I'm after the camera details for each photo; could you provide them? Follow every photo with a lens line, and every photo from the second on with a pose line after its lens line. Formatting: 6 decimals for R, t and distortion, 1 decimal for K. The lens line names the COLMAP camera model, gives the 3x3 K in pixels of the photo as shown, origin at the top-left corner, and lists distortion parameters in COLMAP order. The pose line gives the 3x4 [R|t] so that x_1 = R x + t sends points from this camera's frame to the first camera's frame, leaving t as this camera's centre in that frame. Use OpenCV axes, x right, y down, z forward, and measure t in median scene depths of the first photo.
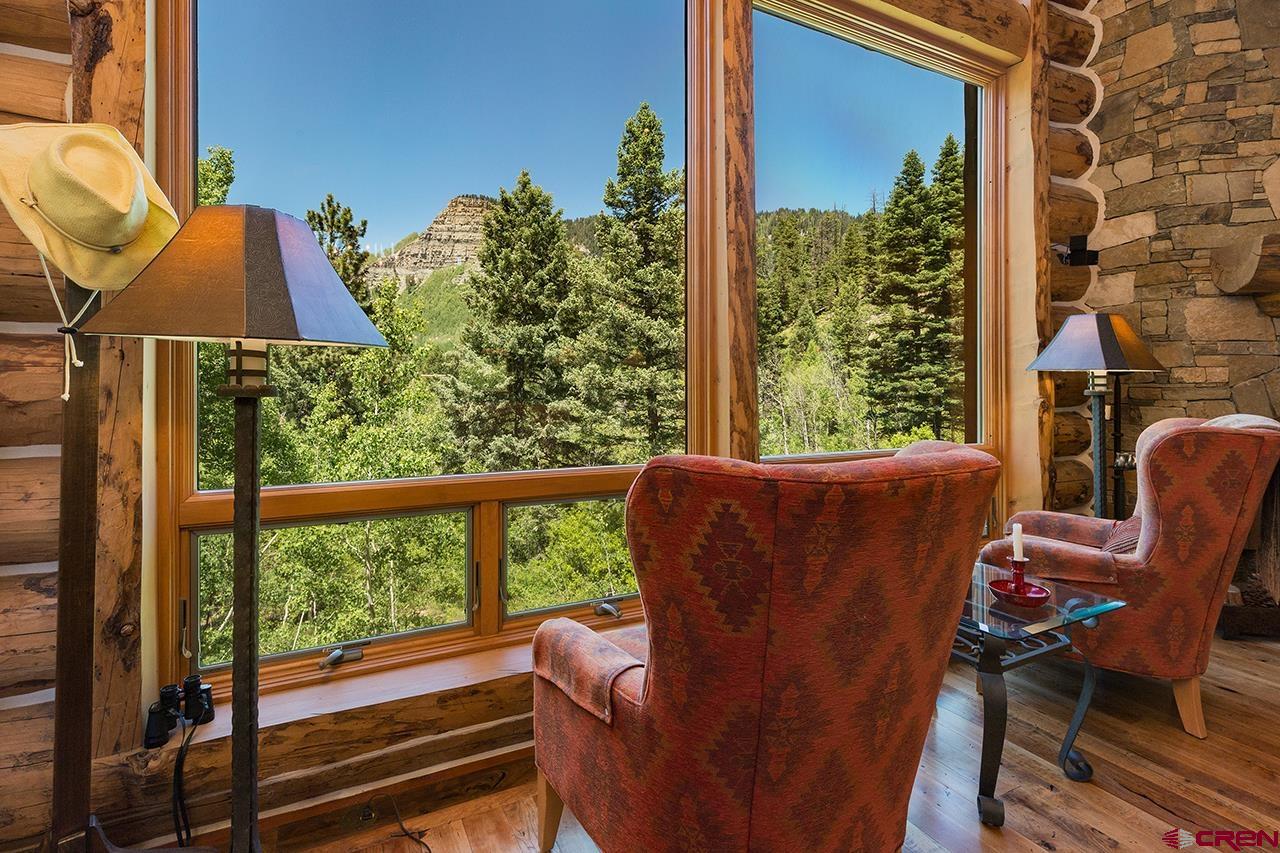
lens RADIAL K [[609.8, 0, 607.2], [0, 609.8, 387.8], [0, 0, 1]] dist [0.003526, -0.000288]
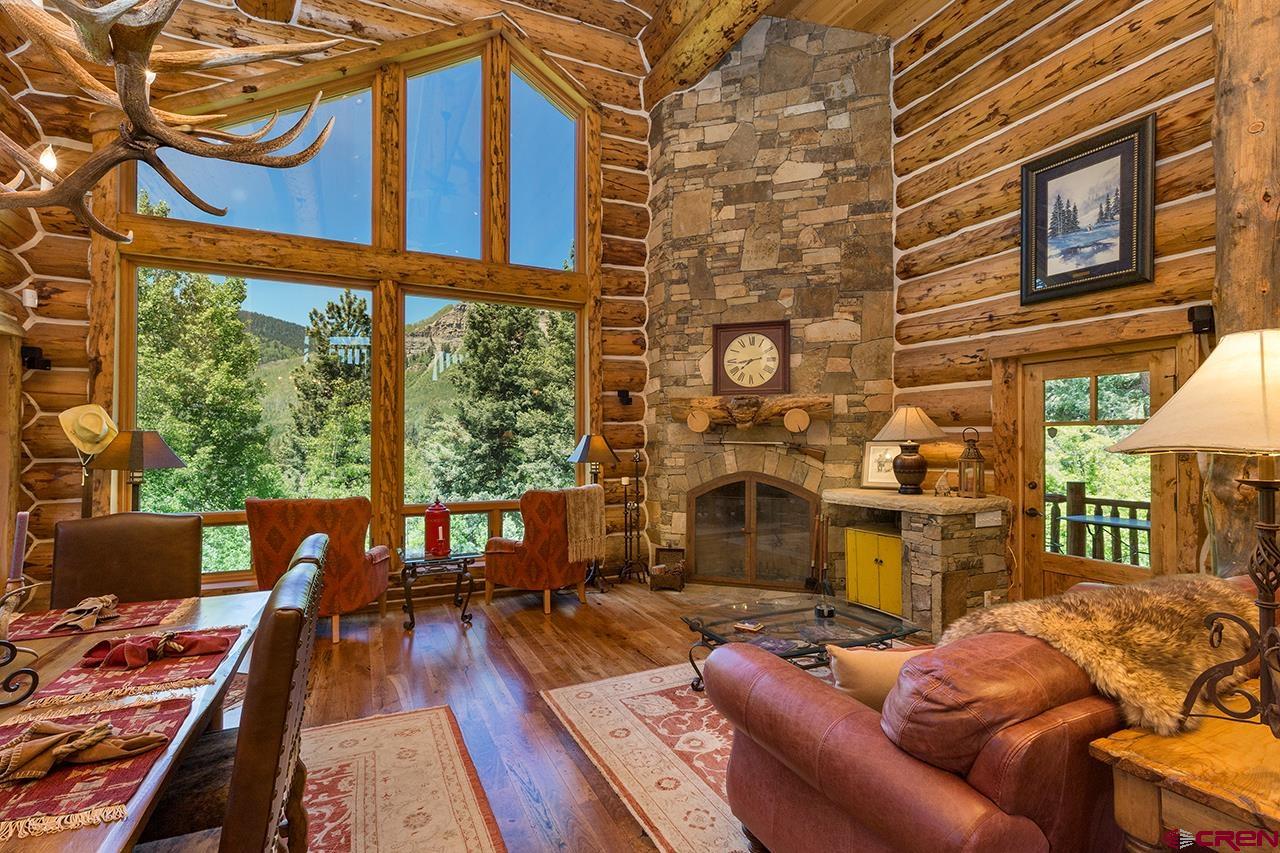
lens RADIAL K [[577.7, 0, 640.1], [0, 577.7, 434.0], [0, 0, 1]] dist [0.000070, -0.000043]
pose [[0.999995, -0.002857, 0.000972, 0.146286], [0.002877, 0.999767, -0.021393, -0.012370], [-0.000910, 0.021396, 0.999771, -0.147090]]
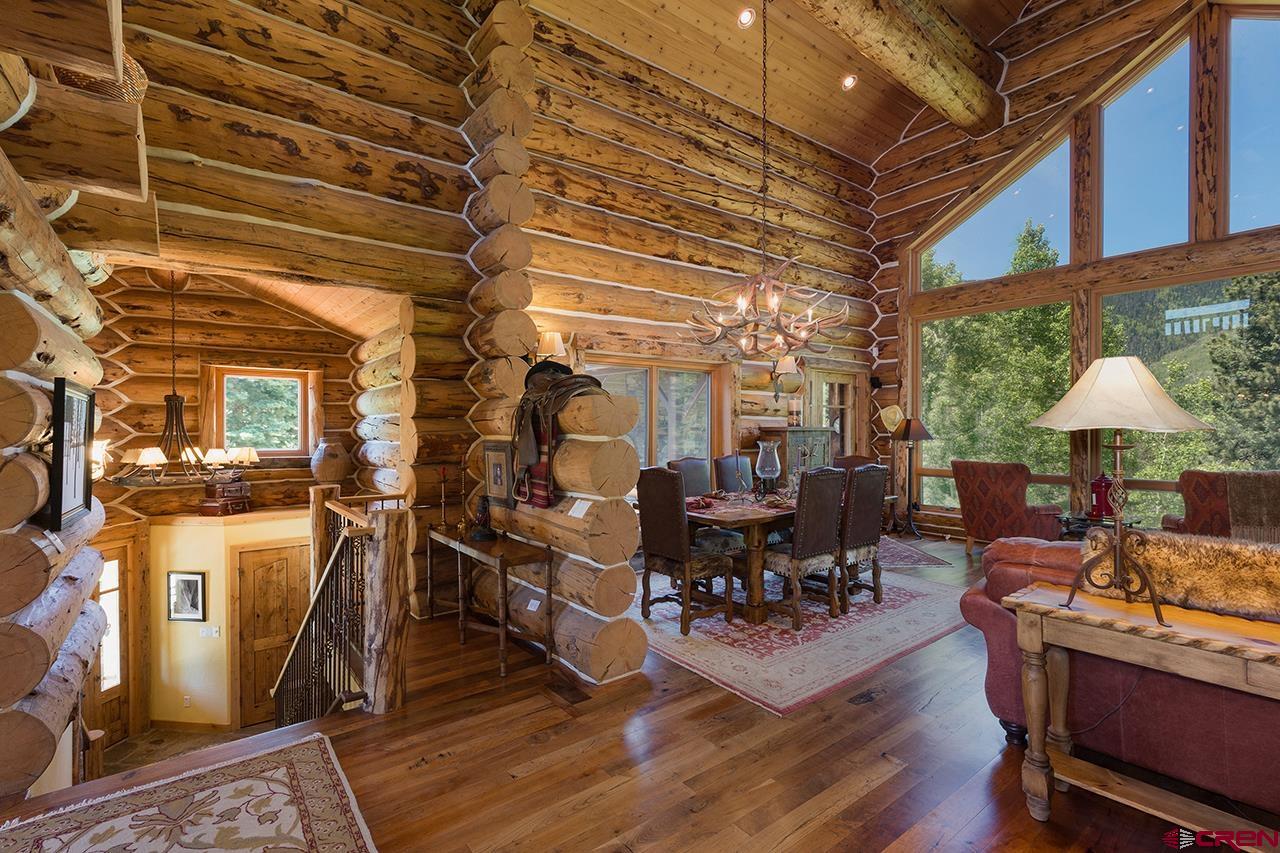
lens RADIAL K [[585.9, 0, 637.4], [0, 585.9, 428.0], [0, 0, 1]] dist [0.001275, 0.000323]
pose [[0.202807, 0.000268, -0.979219, 0.302719], [-0.003449, 0.999994, -0.000440, -0.011670], [0.979213, 0.003466, 0.202807, -0.189794]]
